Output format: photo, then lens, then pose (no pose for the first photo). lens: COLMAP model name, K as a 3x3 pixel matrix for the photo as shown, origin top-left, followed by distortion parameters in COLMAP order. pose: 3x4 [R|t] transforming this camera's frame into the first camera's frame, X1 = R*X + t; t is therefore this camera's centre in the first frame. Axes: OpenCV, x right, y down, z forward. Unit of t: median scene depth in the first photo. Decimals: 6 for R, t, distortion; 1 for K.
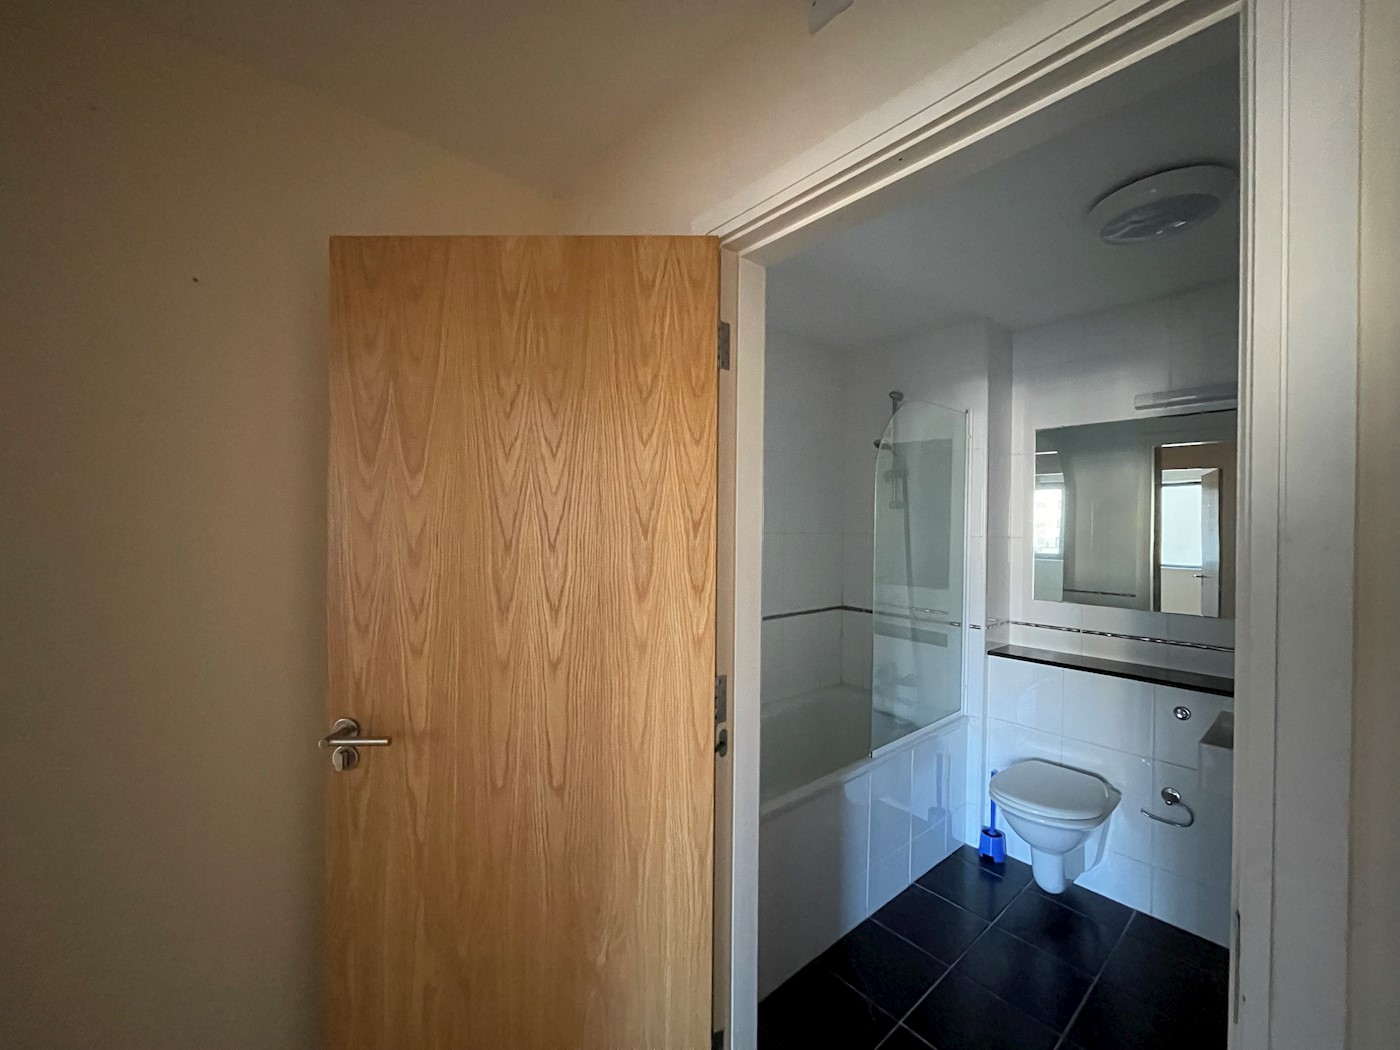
lens RADIAL K [[562.6, 0, 698.5], [0, 562.6, 525.6], [0, 0, 1]] dist [0.004019, -0.000188]
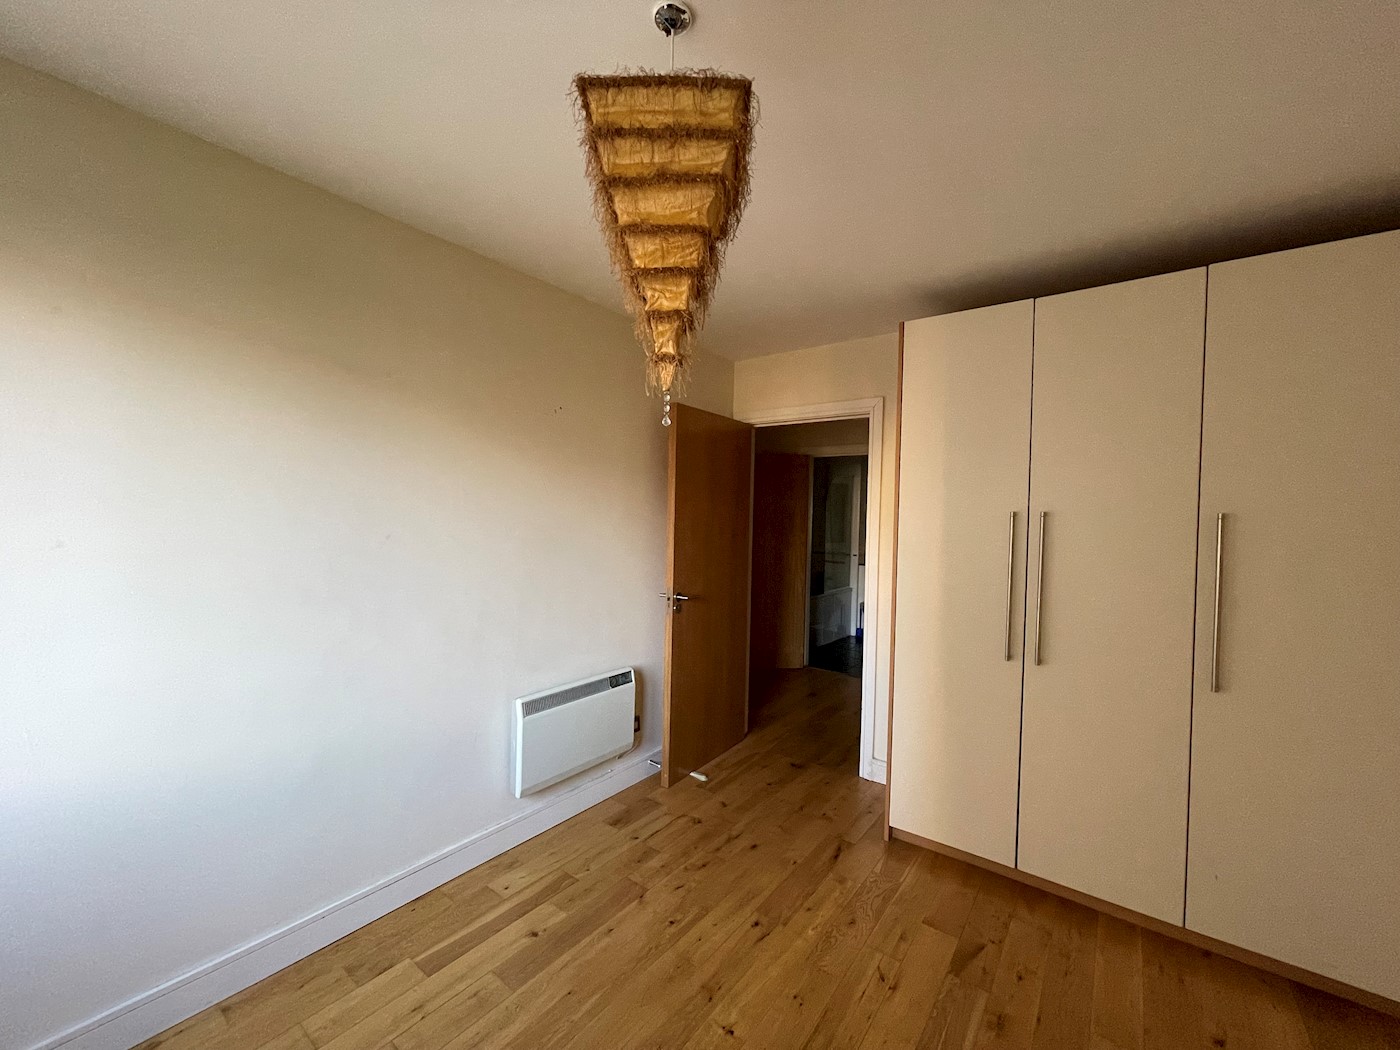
lens RADIAL K [[562.6, 0, 692.0], [0, 562.6, 523.6], [0, 0, 1]] dist [0.004019, -0.000188]
pose [[0.980846, 0.008765, 0.194589, -0.808234], [-0.011521, 0.999849, 0.013038, 0.001628], [-0.194446, -0.015030, 0.980798, -1.501208]]
